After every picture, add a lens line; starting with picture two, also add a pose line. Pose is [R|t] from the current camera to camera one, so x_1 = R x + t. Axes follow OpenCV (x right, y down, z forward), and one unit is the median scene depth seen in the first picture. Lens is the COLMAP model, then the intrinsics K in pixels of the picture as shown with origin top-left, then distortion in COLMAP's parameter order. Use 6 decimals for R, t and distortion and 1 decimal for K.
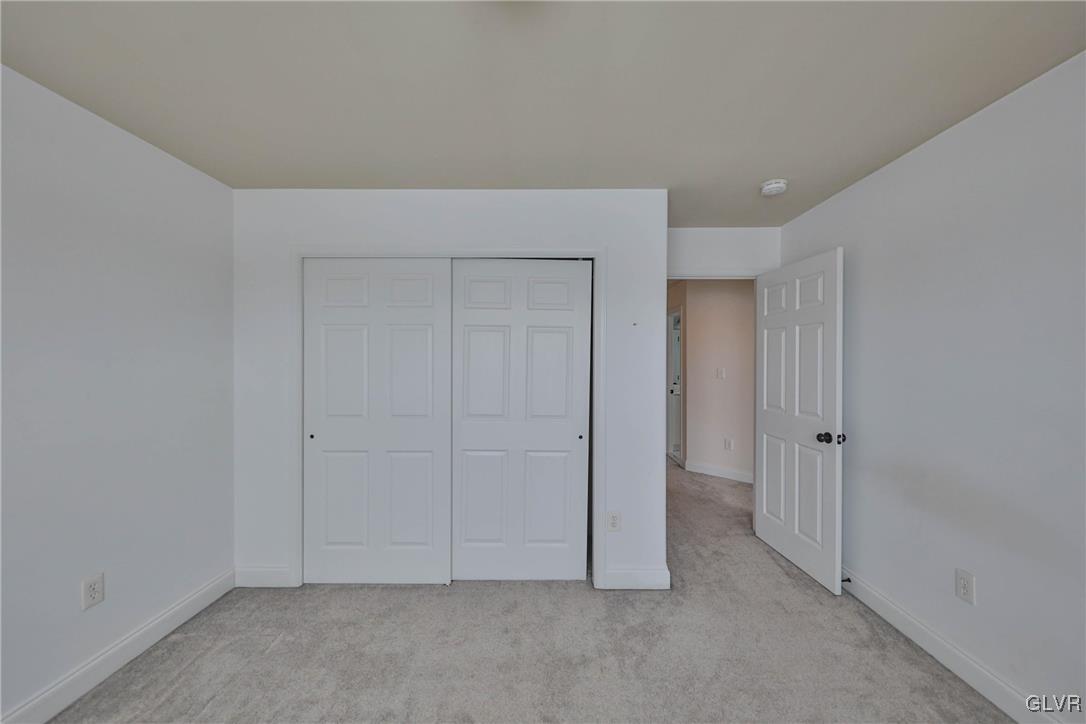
lens RADIAL K [[407.4, 0, 545.4], [0, 407.4, 357.3], [0, 0, 1]] dist [-0.000454, -0.000286]
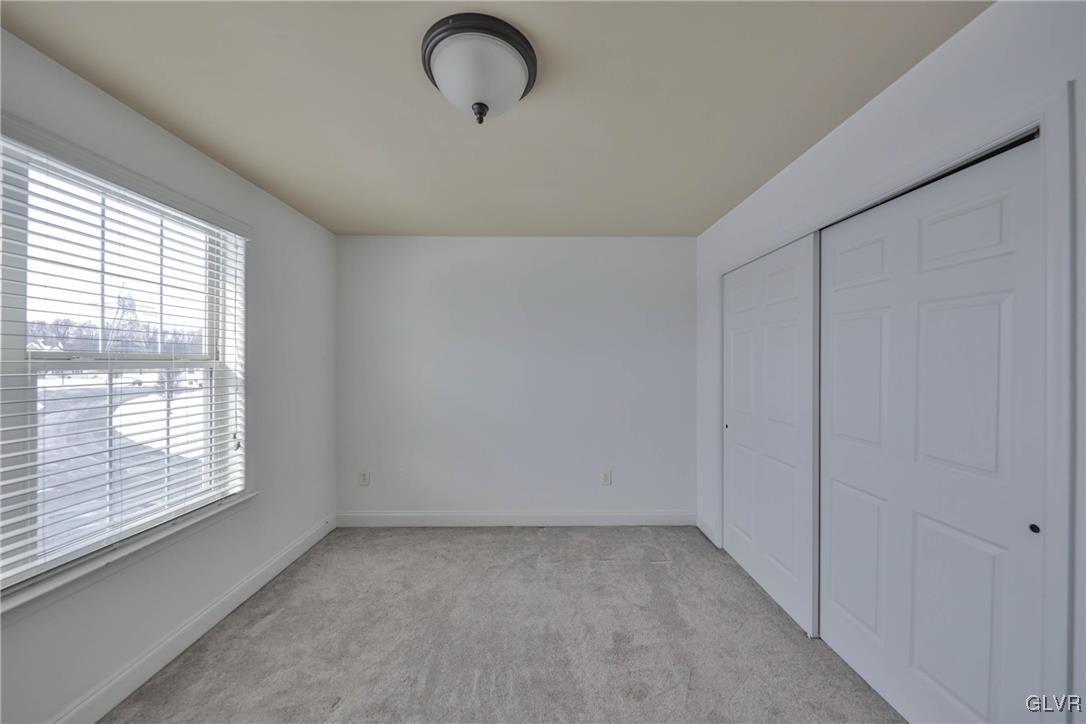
lens RADIAL K [[379.4, 0, 543.0], [0, 379.4, 362.0], [0, 0, 1]] dist [0.000777, -0.000028]
pose [[0.018591, -0.001755, -0.999826, 0.514876], [0.008352, 0.999964, -0.001600, 0.006995], [0.999792, -0.008321, 0.018605, 0.461724]]
